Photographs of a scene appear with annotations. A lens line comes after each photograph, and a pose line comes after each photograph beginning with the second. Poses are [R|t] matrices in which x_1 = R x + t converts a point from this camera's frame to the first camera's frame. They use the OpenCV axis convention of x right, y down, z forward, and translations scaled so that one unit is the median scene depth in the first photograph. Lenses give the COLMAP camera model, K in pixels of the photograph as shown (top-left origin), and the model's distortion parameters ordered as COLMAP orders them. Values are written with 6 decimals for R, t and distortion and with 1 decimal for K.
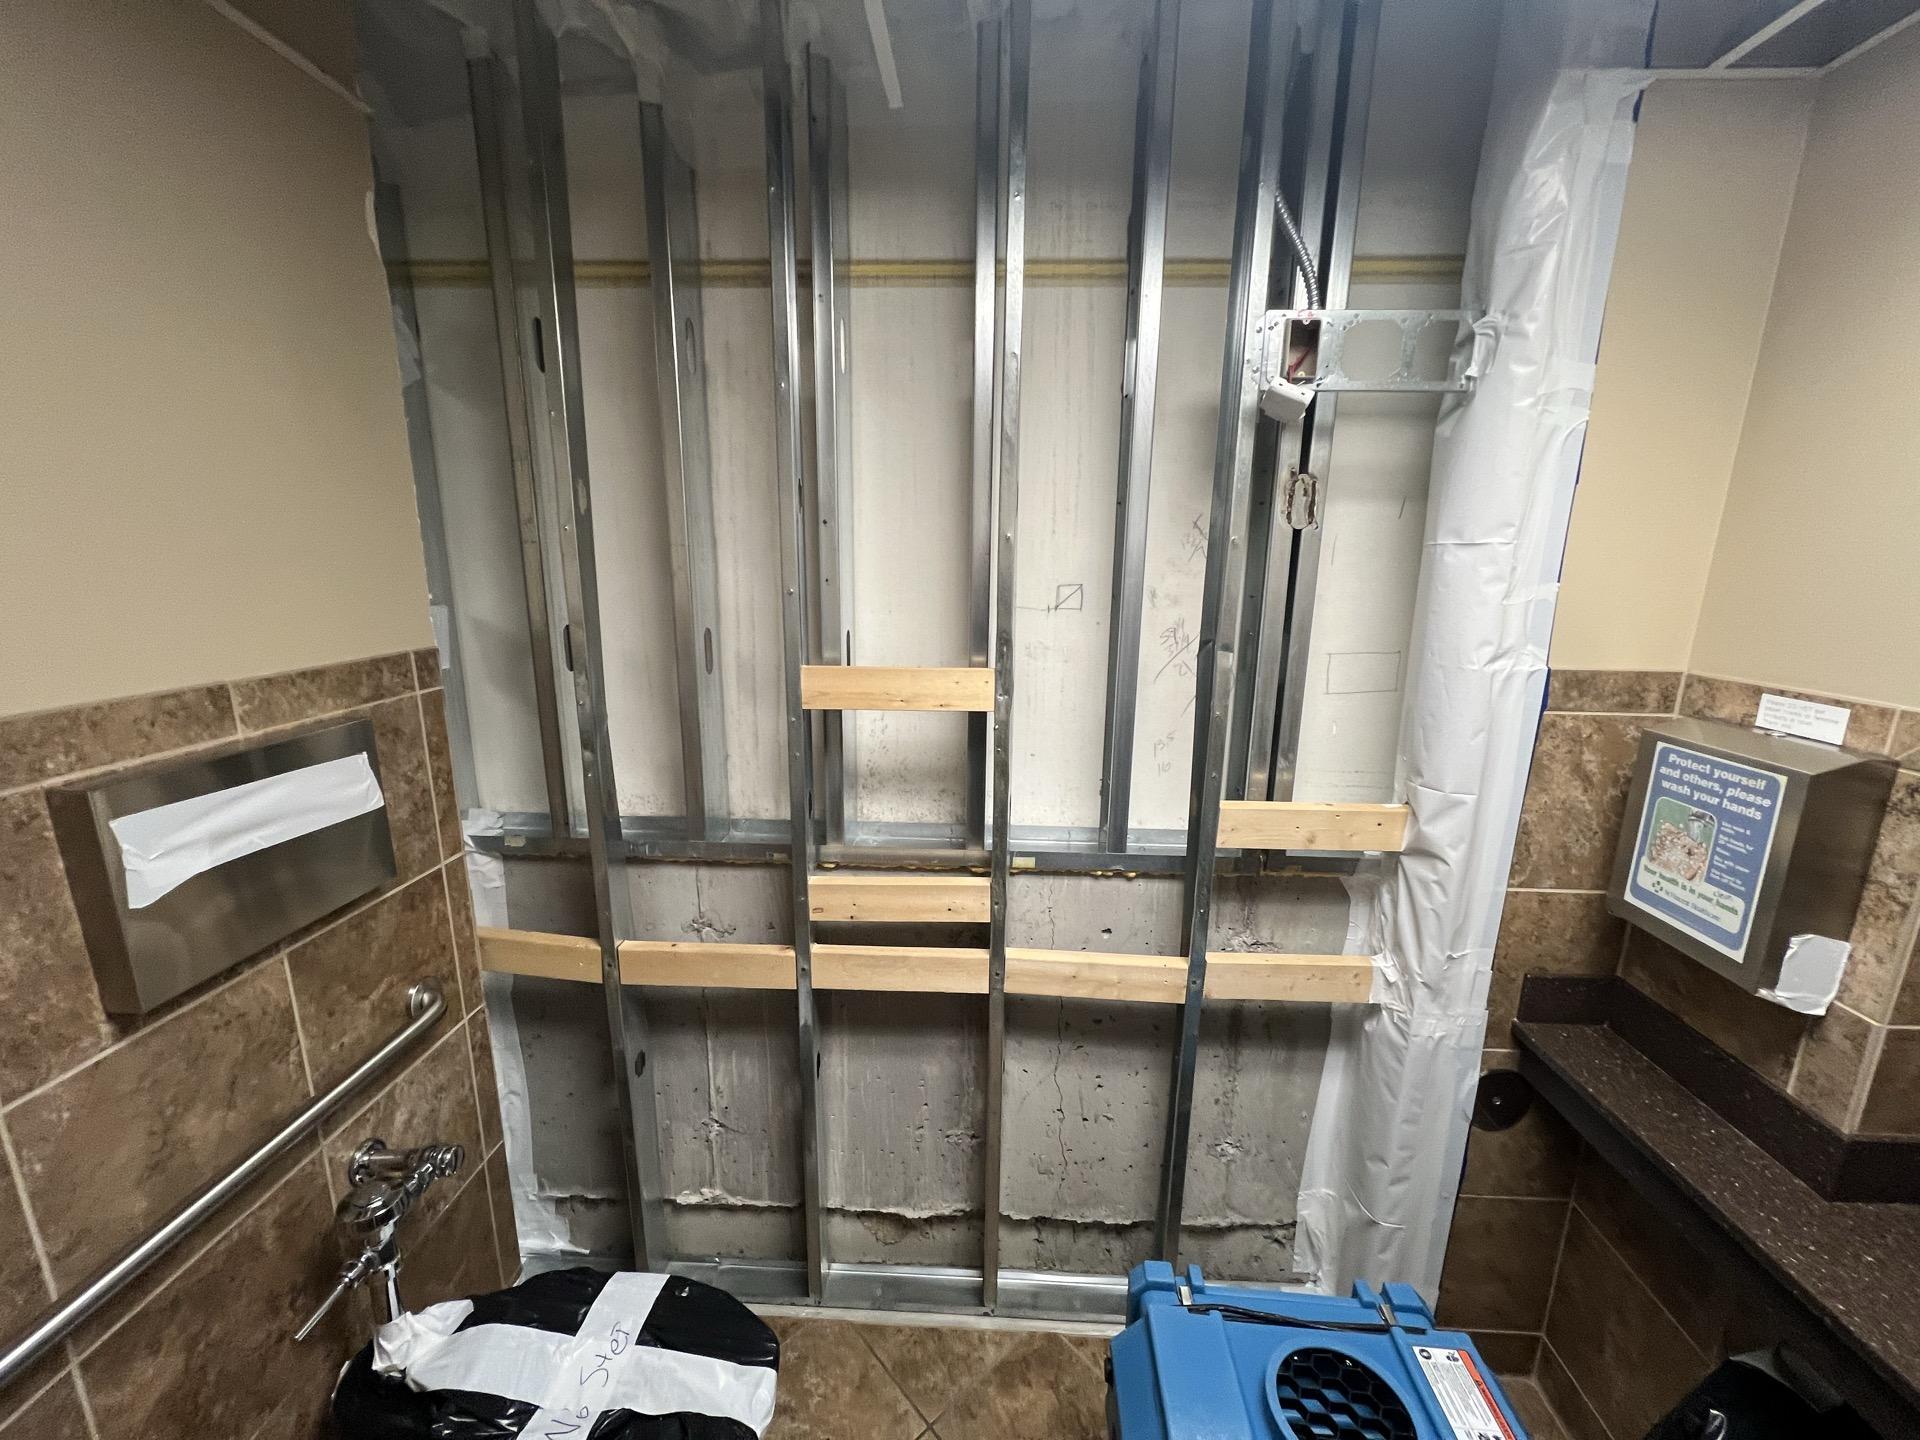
lens RADIAL K [[769.6, 0, 958.3], [0, 769.6, 724.4], [0, 0, 1]] dist [0.000878, 0.000107]
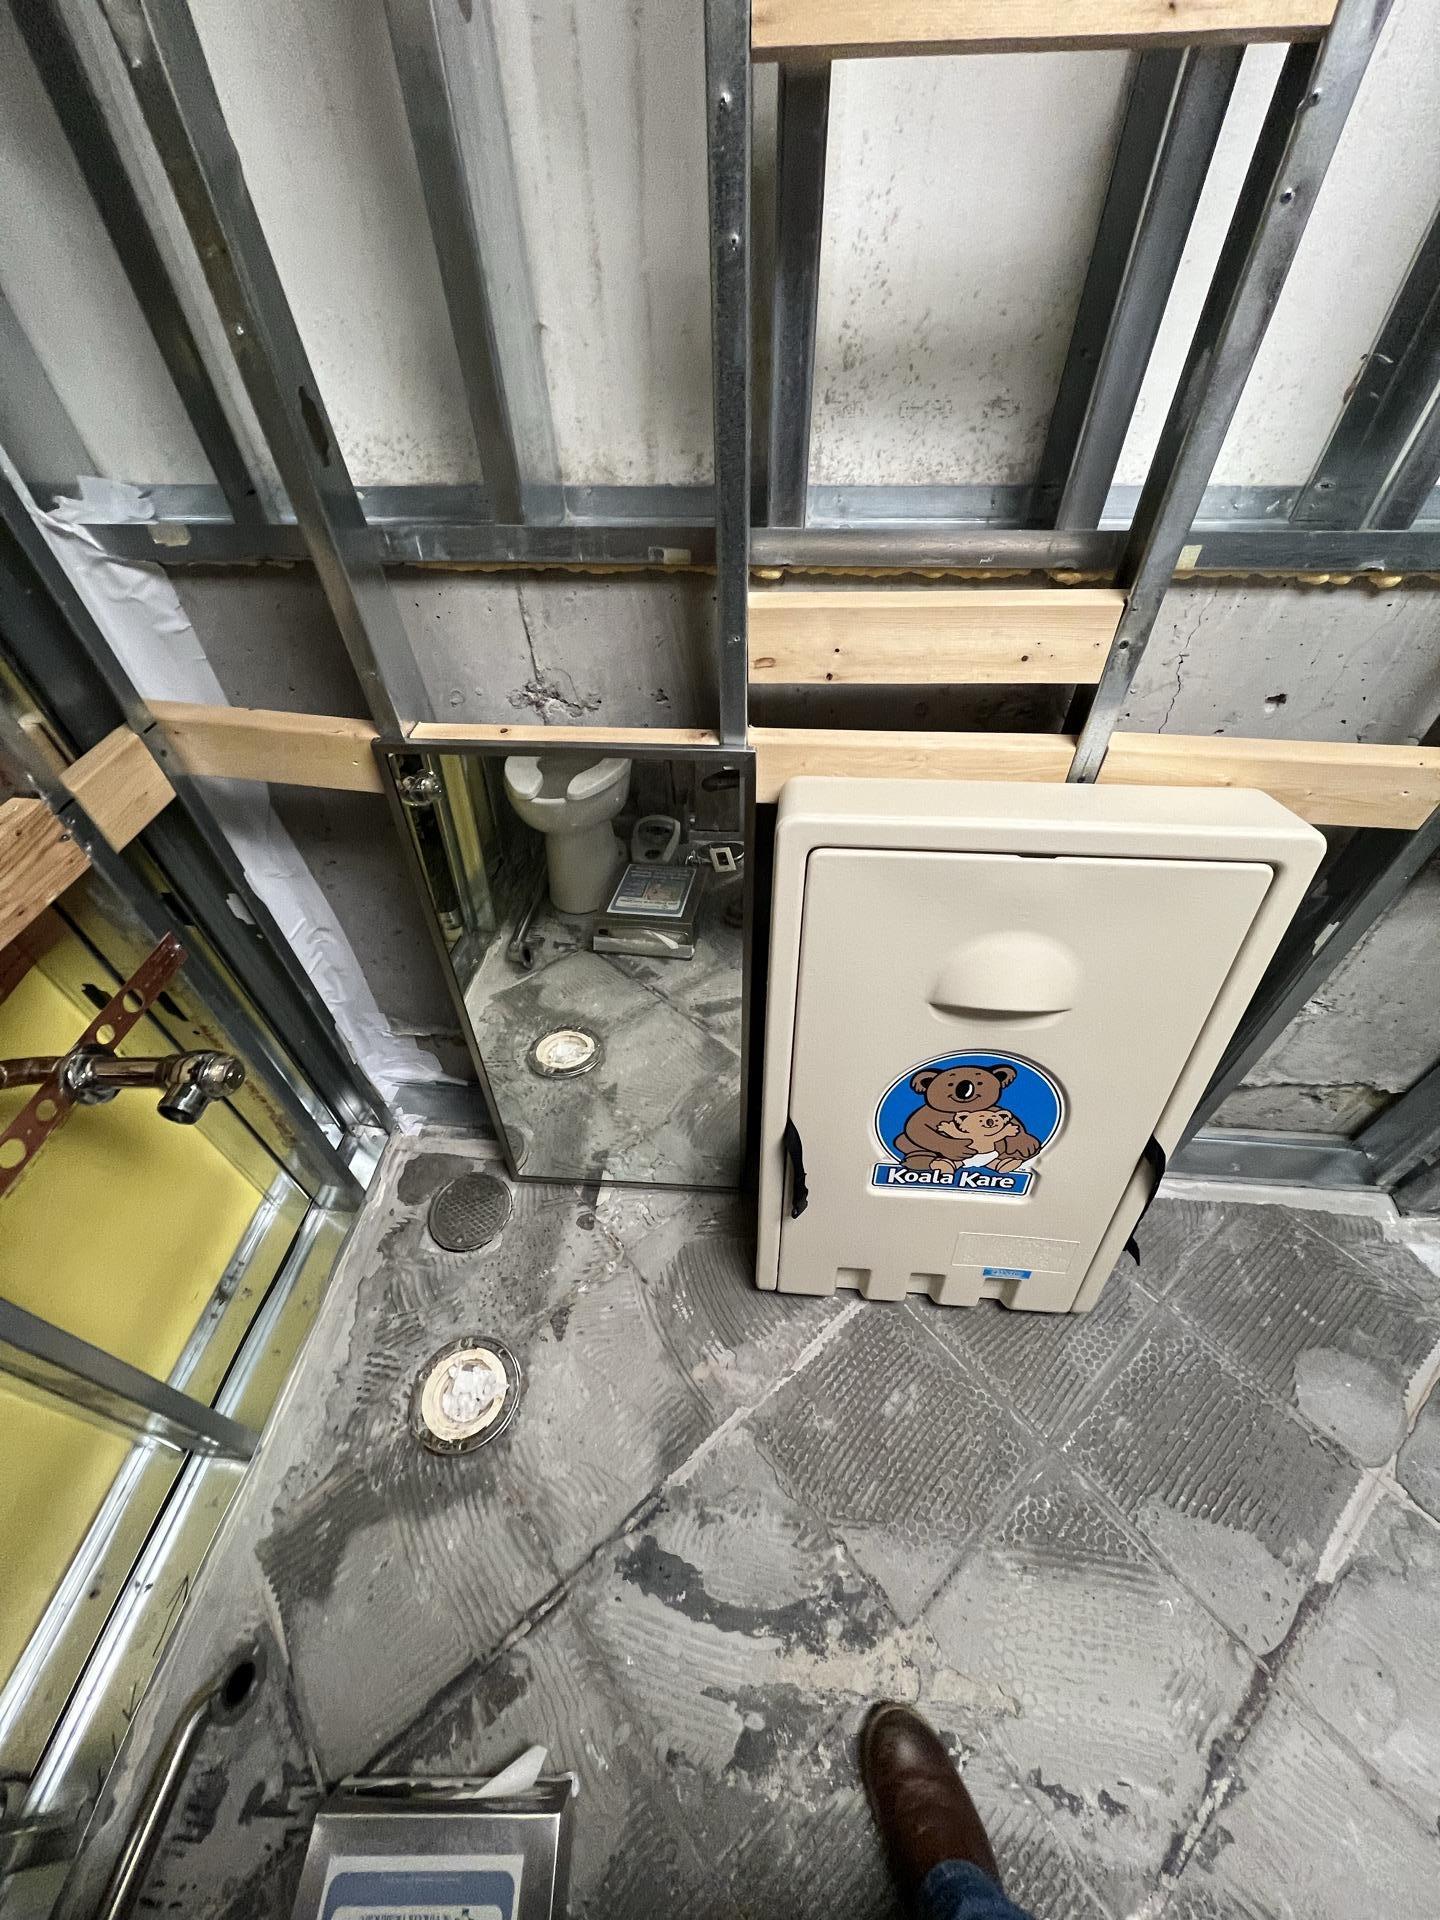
lens RADIAL K [[769.6, 0, 717.2], [0, 769.6, 961.3], [0, 0, 1]] dist [0.000878, 0.000107]
pose [[0.998120, 0.011464, -0.060204, -0.167143], [0.023744, 0.833291, 0.552324, 0.112342], [0.056500, -0.552715, 0.831453, 0.421259]]
